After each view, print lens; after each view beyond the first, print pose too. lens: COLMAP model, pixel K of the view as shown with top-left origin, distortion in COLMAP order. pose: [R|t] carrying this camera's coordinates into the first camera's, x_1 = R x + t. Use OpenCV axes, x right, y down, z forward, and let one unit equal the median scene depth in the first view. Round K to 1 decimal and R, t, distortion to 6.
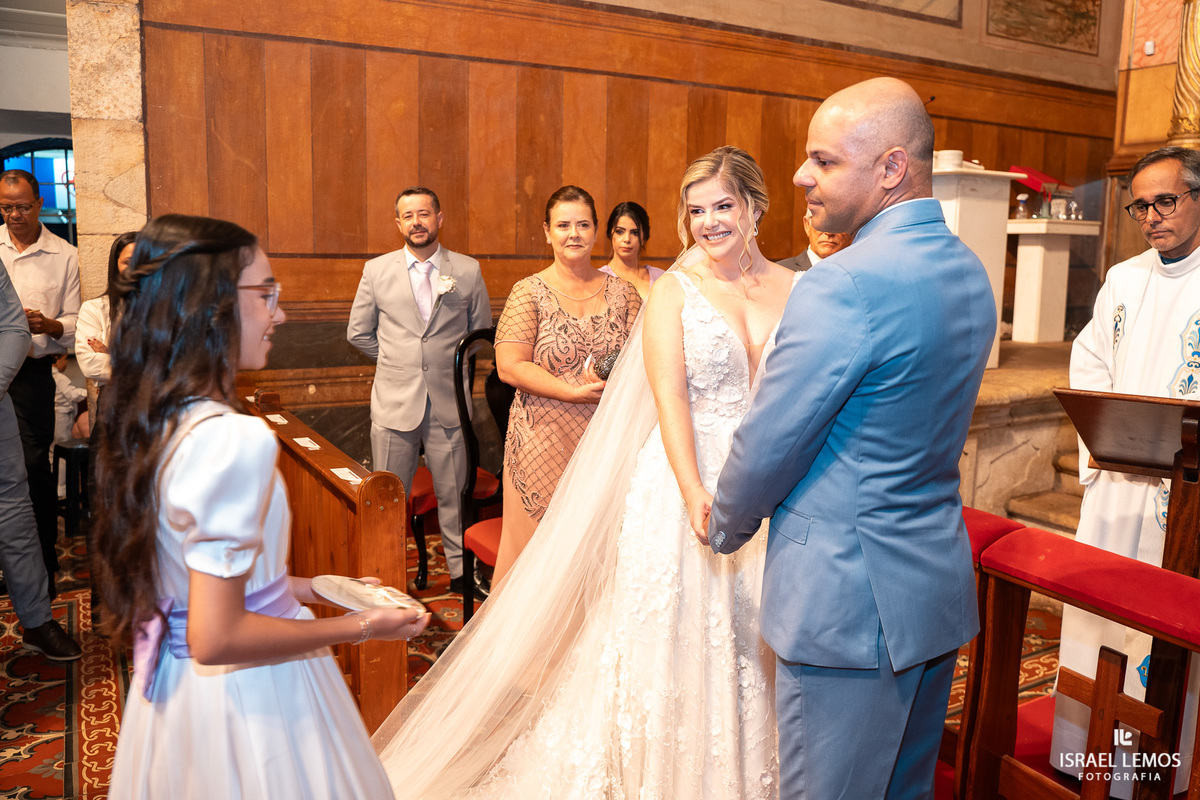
lens RADIAL K [[972.9, 0, 600.0], [0, 972.9, 400.0], [0, 0, 1]] dist [-0.119876, 0.096935]
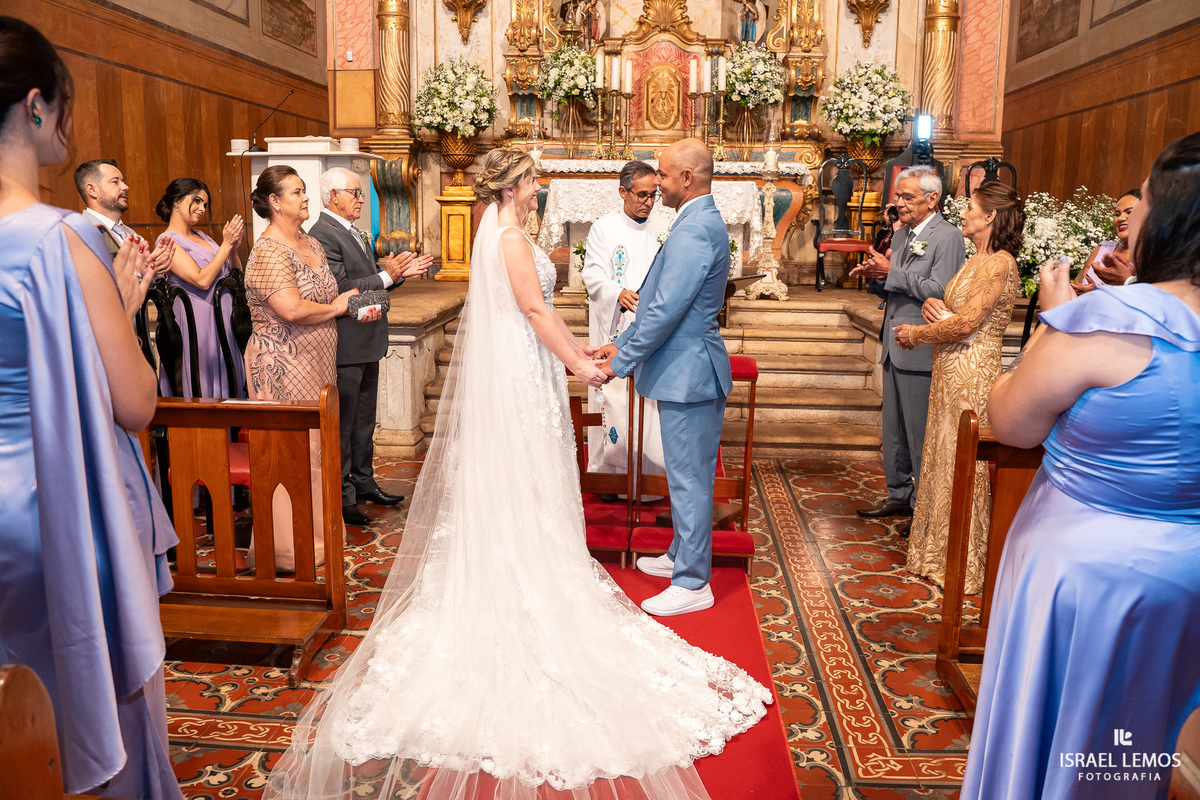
lens RADIAL K [[972.9, 0, 600.0], [0, 972.9, 400.0], [0, 0, 1]] dist [-0.119876, 0.096935]
pose [[0.545758, -0.161806, 0.822172, -0.478850], [0.127072, 0.985813, 0.109661, -0.001811], [-0.828252, 0.044627, 0.558576, -0.019329]]
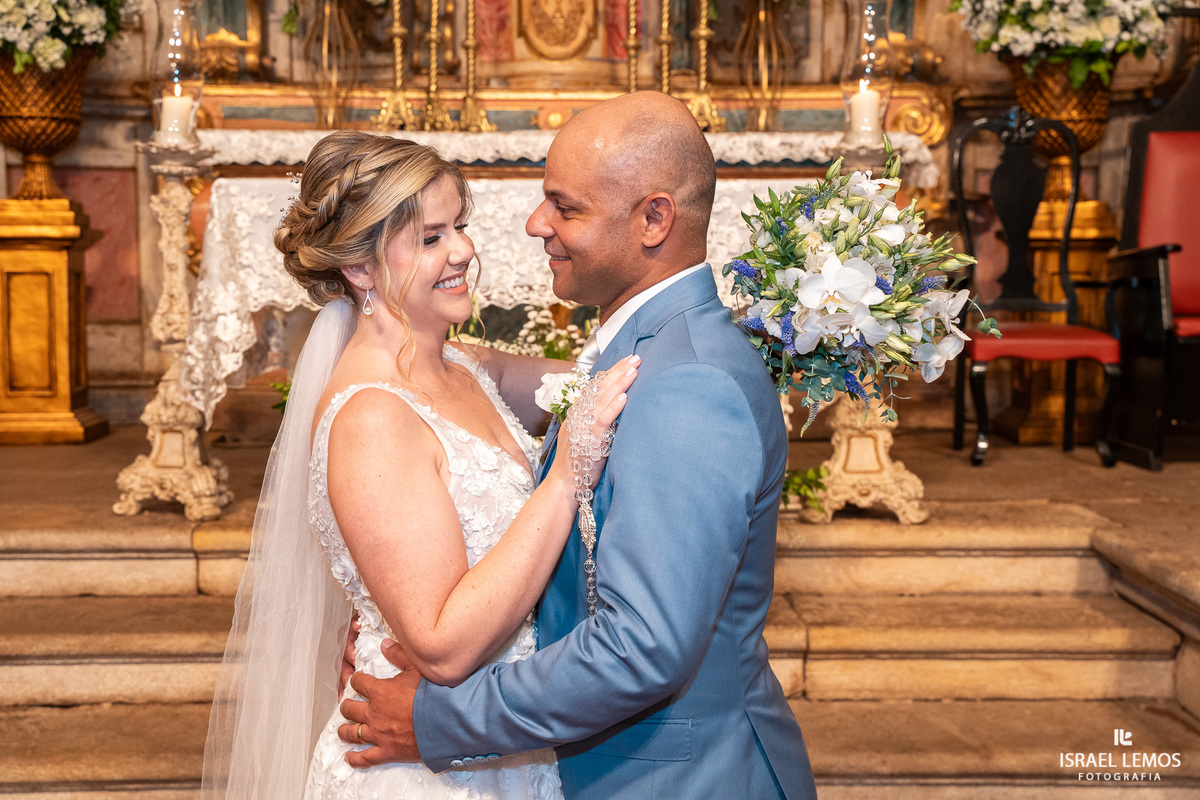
lens RADIAL K [[1542.5, 0, 600.0], [0, 1542.5, 400.0], [0, 0, 1]] dist [0.026589, 0.180168]
pose [[0.478699, -0.100141, 0.872249, 0.038953], [0.143925, 0.988985, 0.034556, -0.058386], [-0.866102, 0.108996, 0.487839, 0.255813]]
